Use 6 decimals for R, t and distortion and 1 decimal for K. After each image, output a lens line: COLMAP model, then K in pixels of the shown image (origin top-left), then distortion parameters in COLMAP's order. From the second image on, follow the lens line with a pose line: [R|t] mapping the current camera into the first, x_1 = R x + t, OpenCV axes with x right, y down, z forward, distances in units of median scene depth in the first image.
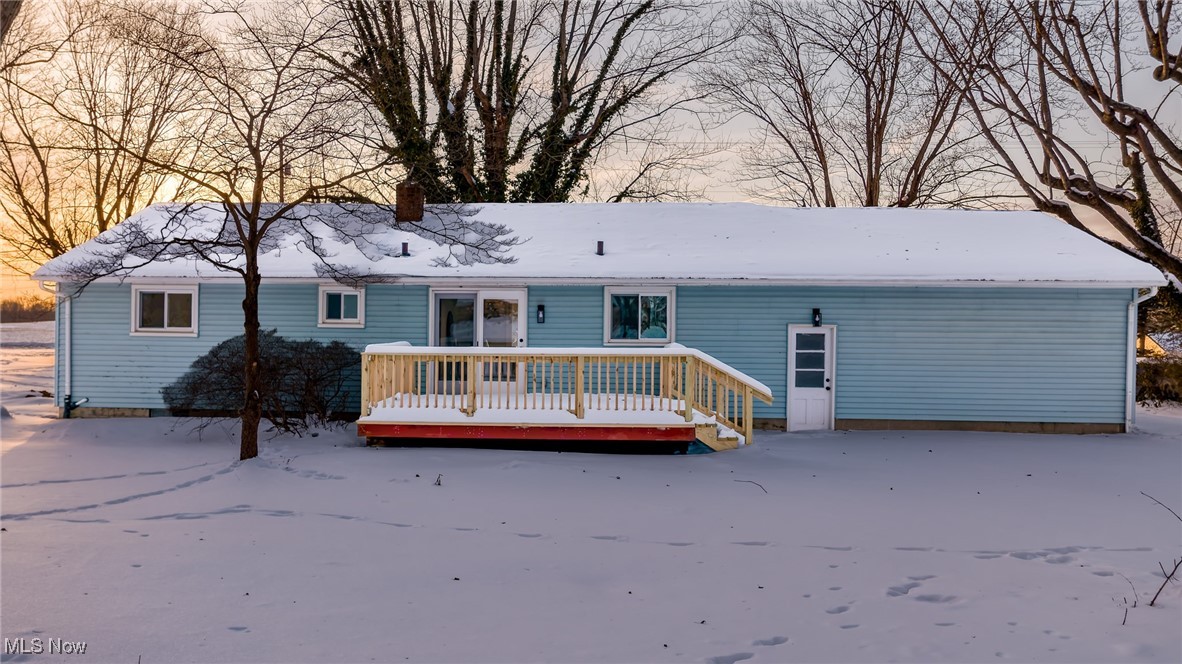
lens RADIAL K [[822.0, 0, 591.0], [0, 822.0, 332.0], [0, 0, 1]] dist [0.004363, -0.002293]
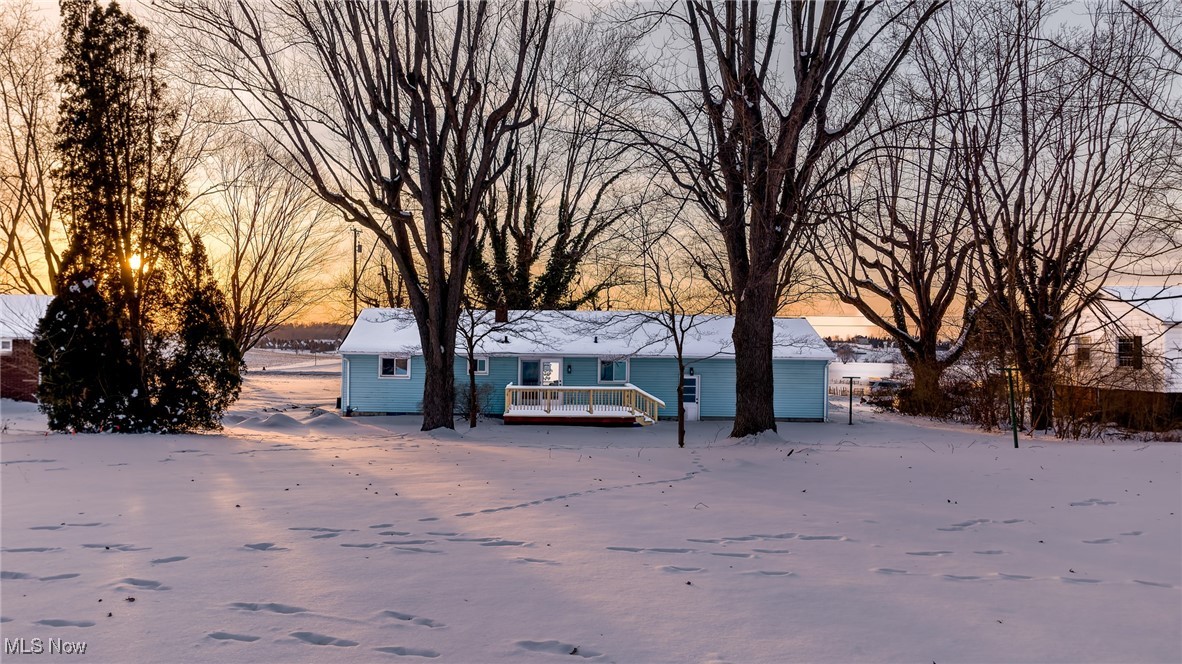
lens RADIAL K [[822.0, 0, 591.0], [0, 822.0, 332.0], [0, 0, 1]] dist [0.004363, -0.002293]
pose [[0.999168, 0.003906, 0.040604, -0.093916], [-0.003004, 0.999748, -0.022248, -0.074156], [-0.040681, 0.022108, 0.998928, -1.238056]]
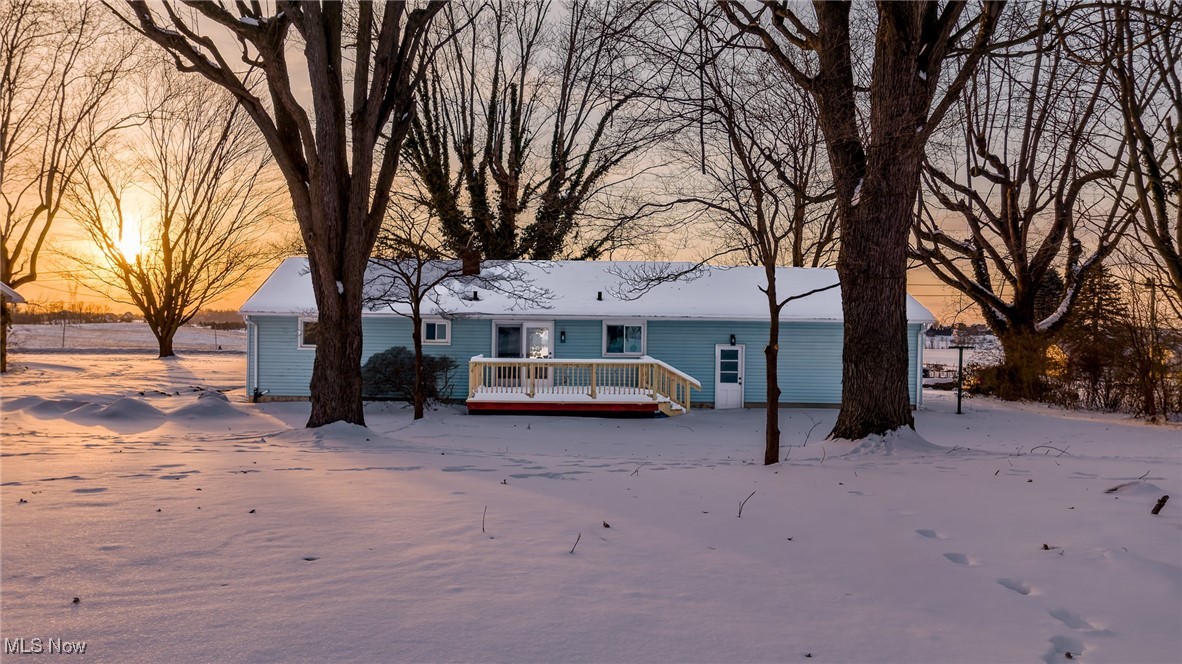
lens RADIAL K [[822.0, 0, 591.0], [0, 822.0, 332.0], [0, 0, 1]] dist [0.004363, -0.002293]
pose [[0.999058, 0.003334, 0.043261, -0.076538], [-0.003130, 0.999984, -0.004778, -0.024542], [-0.043276, 0.004638, 0.999052, -0.610888]]
